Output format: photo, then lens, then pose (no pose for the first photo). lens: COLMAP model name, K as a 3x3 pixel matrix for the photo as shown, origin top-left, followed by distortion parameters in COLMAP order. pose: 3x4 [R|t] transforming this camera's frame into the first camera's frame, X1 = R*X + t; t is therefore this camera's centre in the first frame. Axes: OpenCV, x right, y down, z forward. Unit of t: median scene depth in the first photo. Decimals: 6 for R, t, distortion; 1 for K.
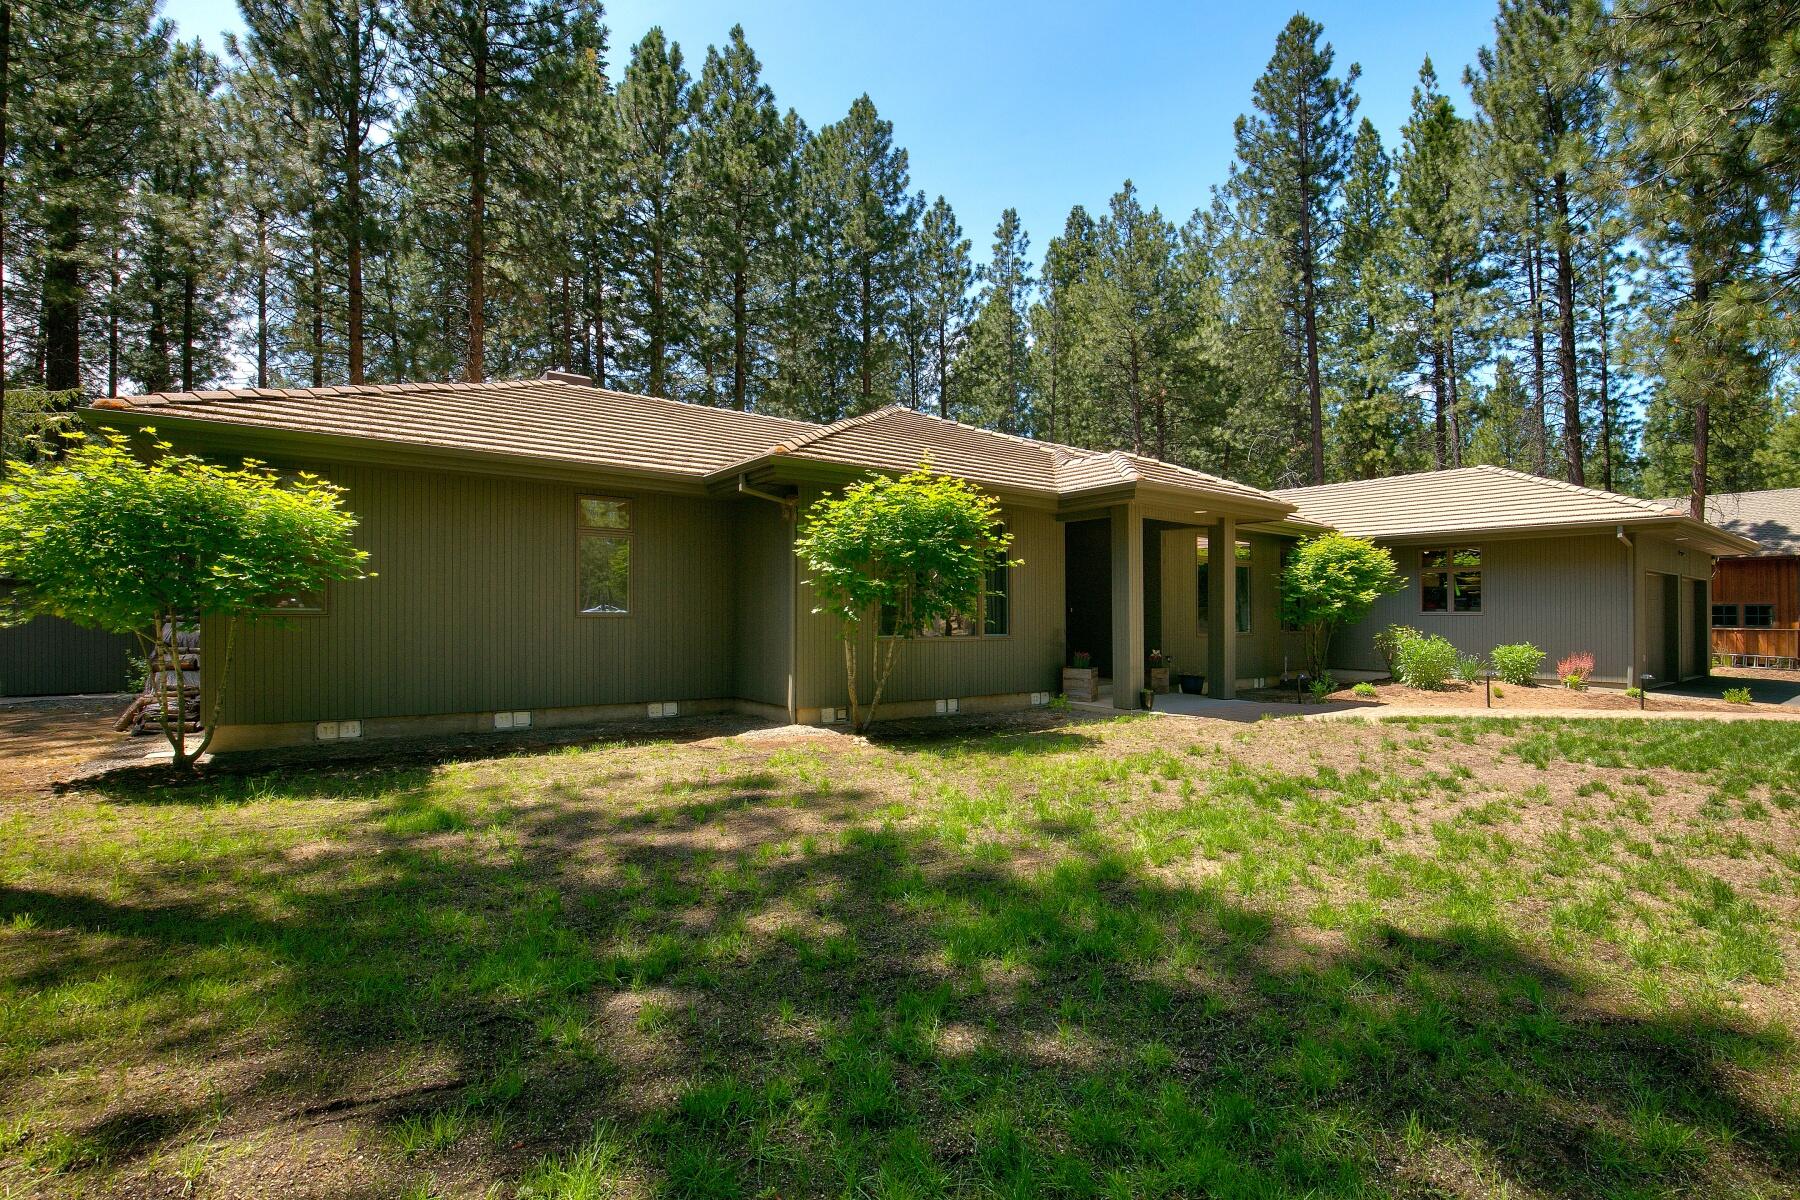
lens RADIAL K [[799.0, 0, 943.0], [0, 799.0, 603.2], [0, 0, 1]] dist [-0.021732, 0.000483]
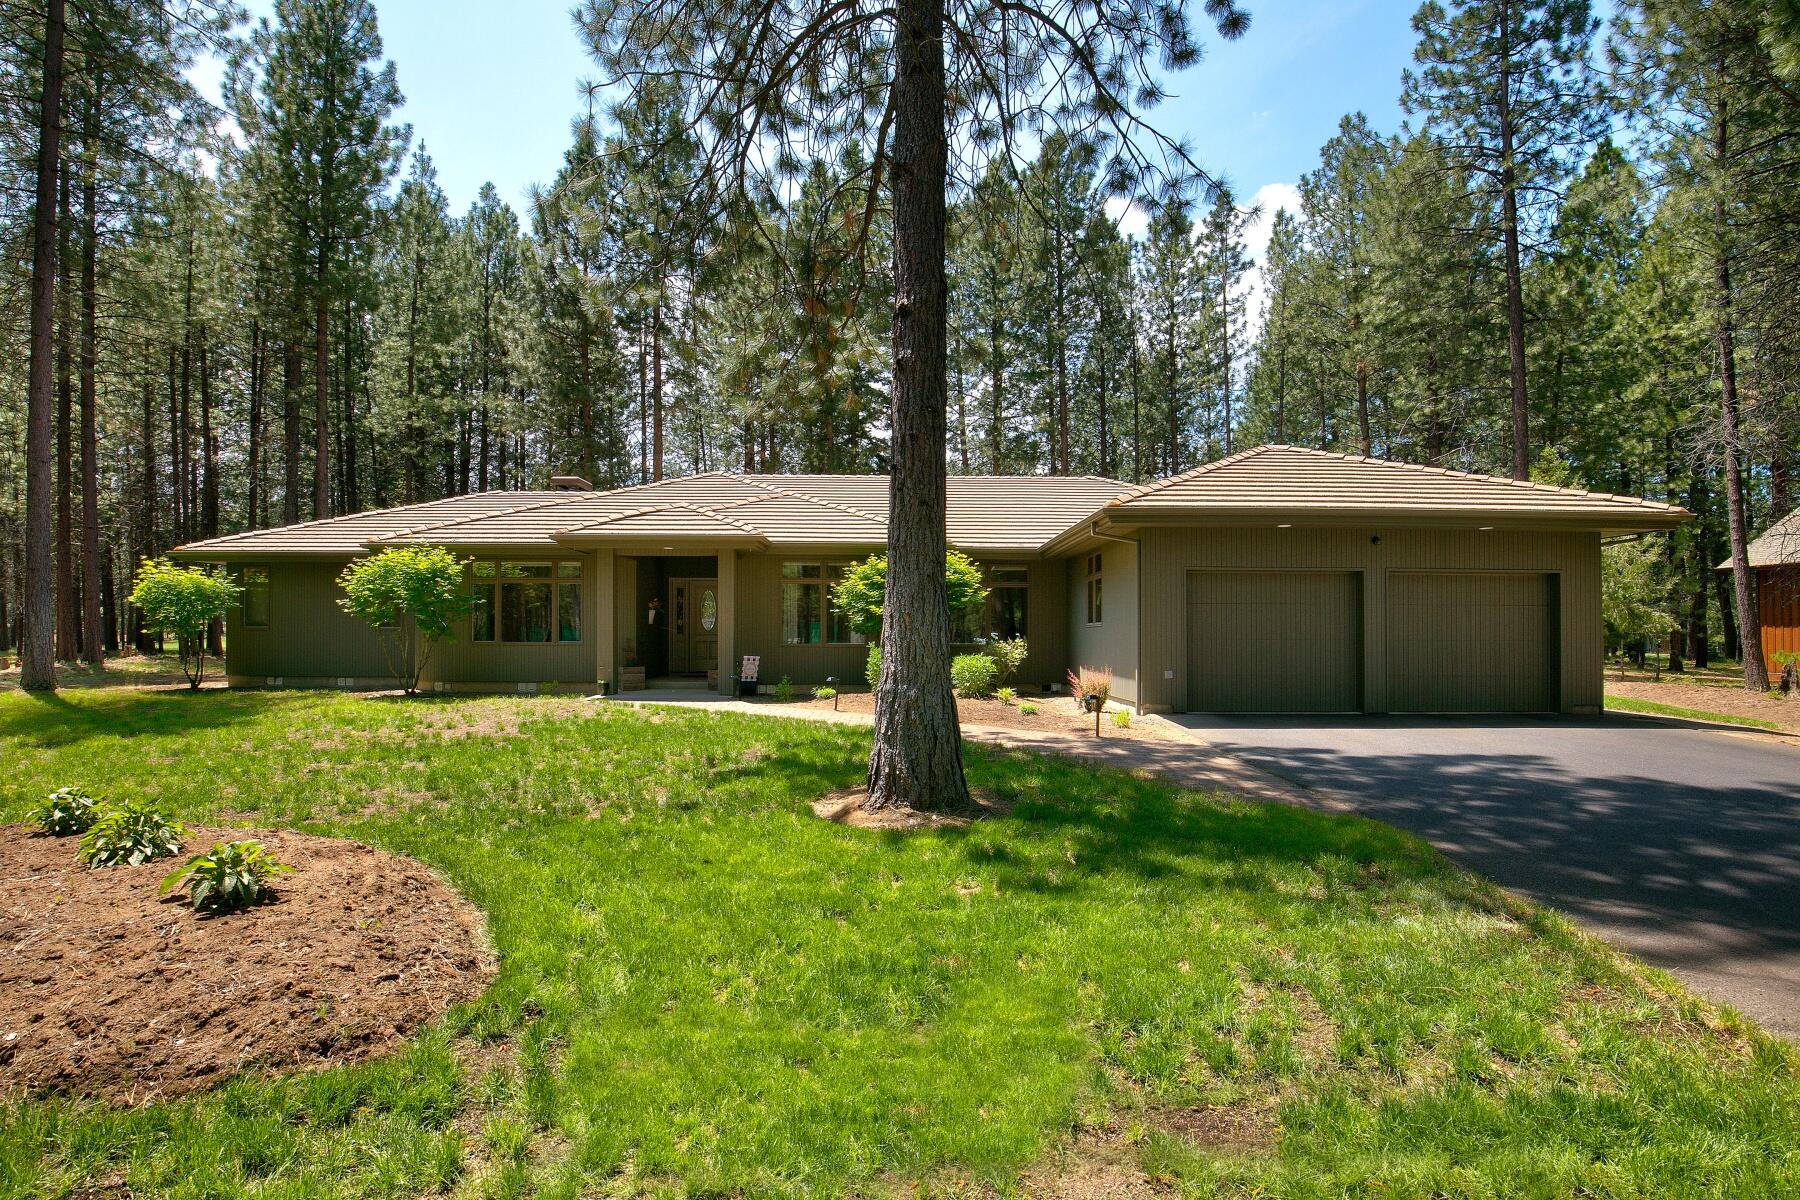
lens RADIAL K [[813.4, 0, 896.1], [0, 813.4, 614.6], [0, 0, 1]] dist [-0.028514, 0.005080]
pose [[0.807310, -0.018483, -0.589838, 0.327300], [0.010442, 0.999800, -0.017037, 0.004972], [0.590035, 0.007595, 0.807342, 0.037889]]
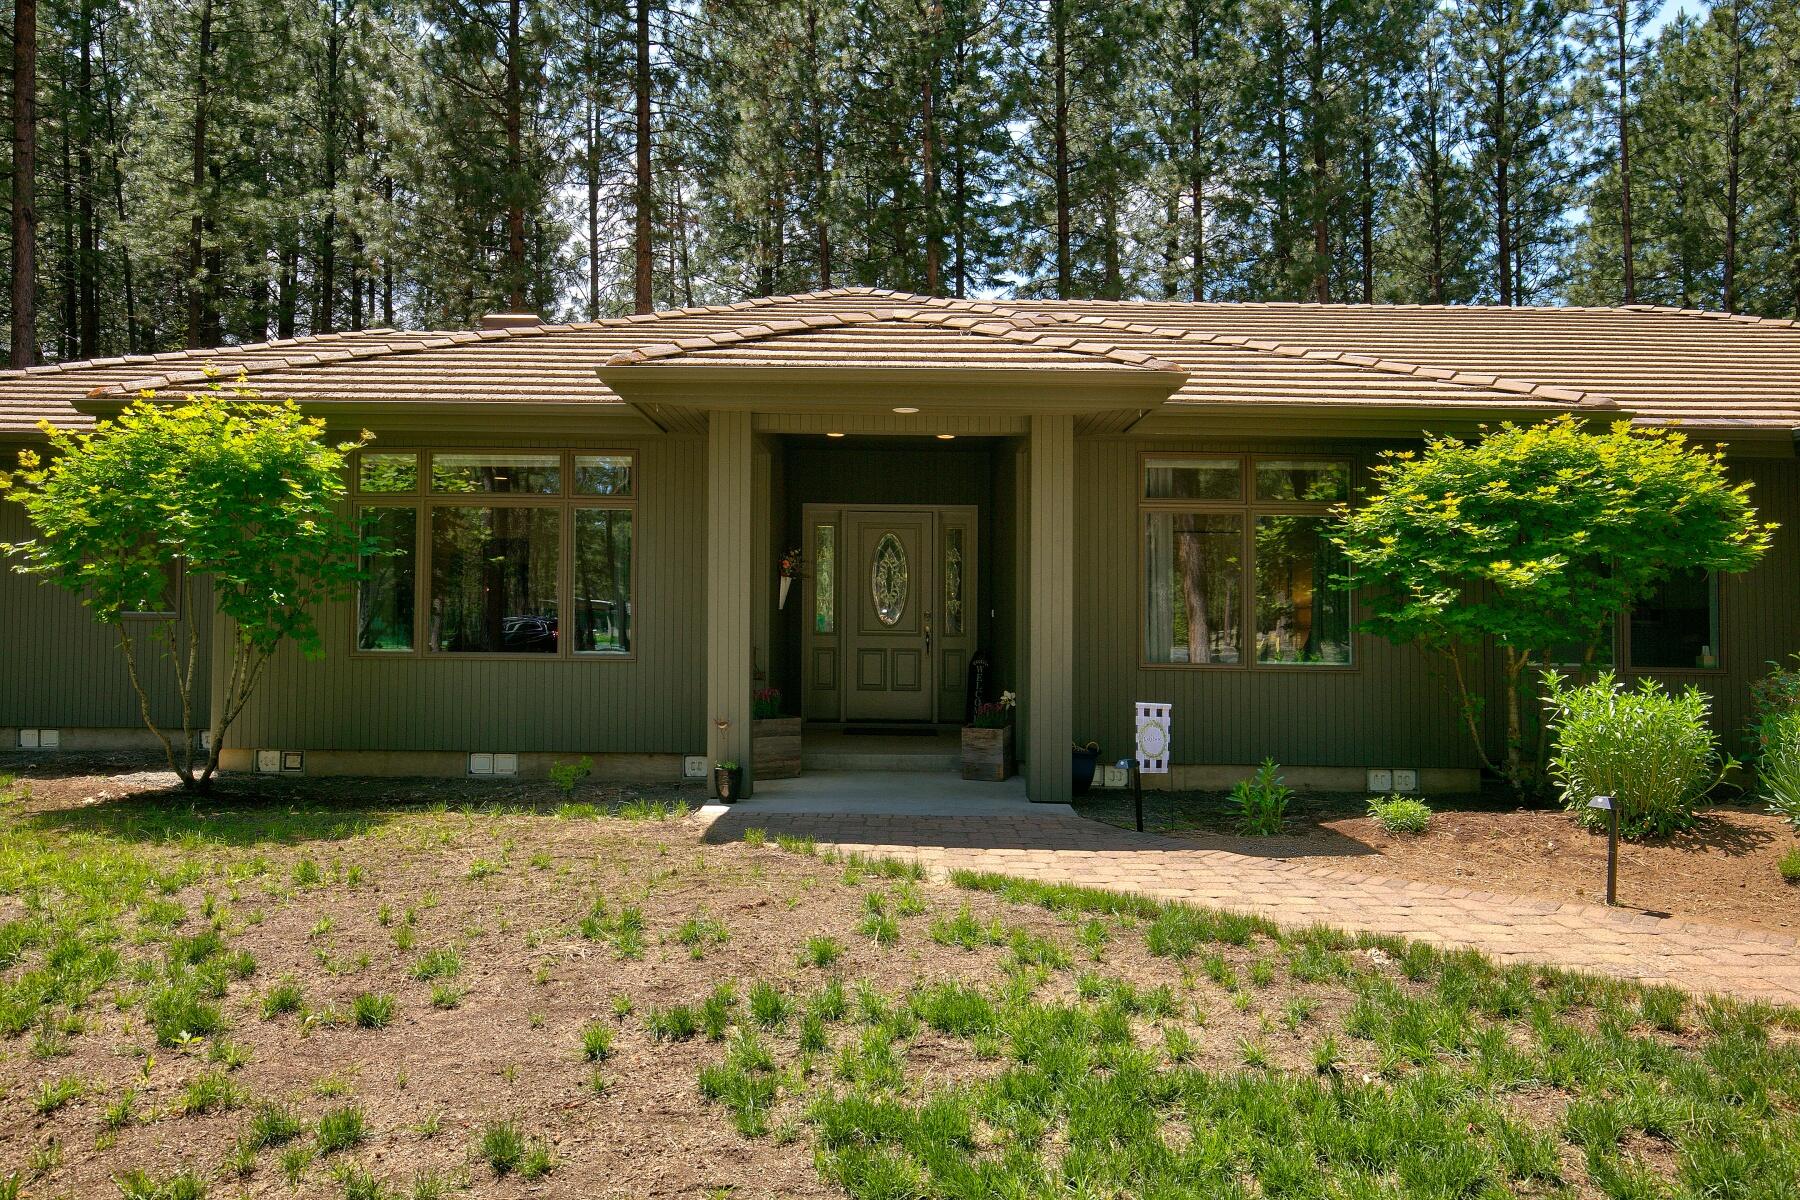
lens RADIAL K [[1198.4, 0, 894.8], [0, 1198.4, 559.6], [0, 0, 1]] dist [0.007792, 0.002915]
pose [[0.802116, -0.030721, -0.596378, 0.175768], [0.002928, 0.998866, -0.047517, 0.003008], [0.597161, 0.036368, 0.801296, 0.098848]]
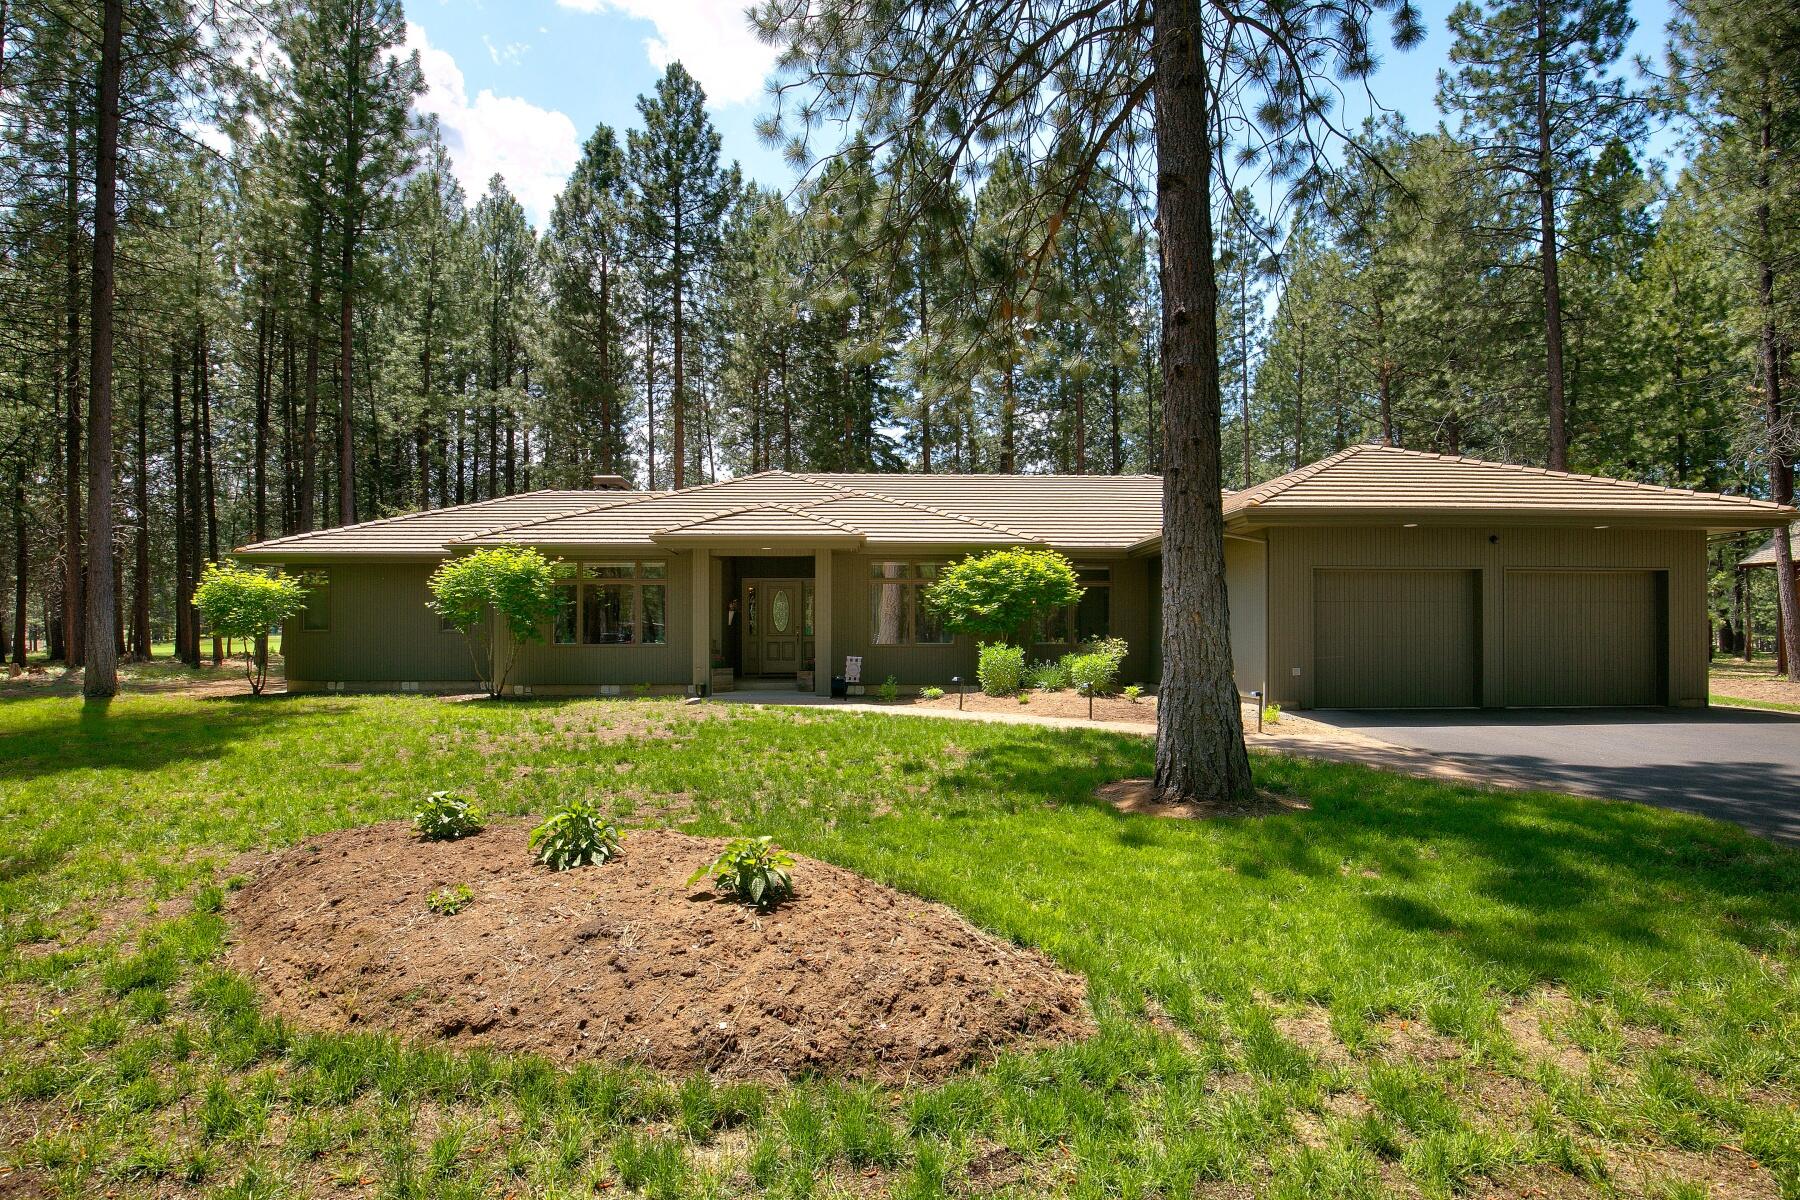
lens RADIAL K [[827.9, 0, 897.3], [0, 827.9, 613.1], [0, 0, 1]] dist [-0.025777, 0.006103]
pose [[0.822118, -0.024021, -0.568811, 0.293208], [0.016296, 0.999693, -0.018664, 0.004519], [0.569084, 0.006074, 0.822257, 0.007983]]
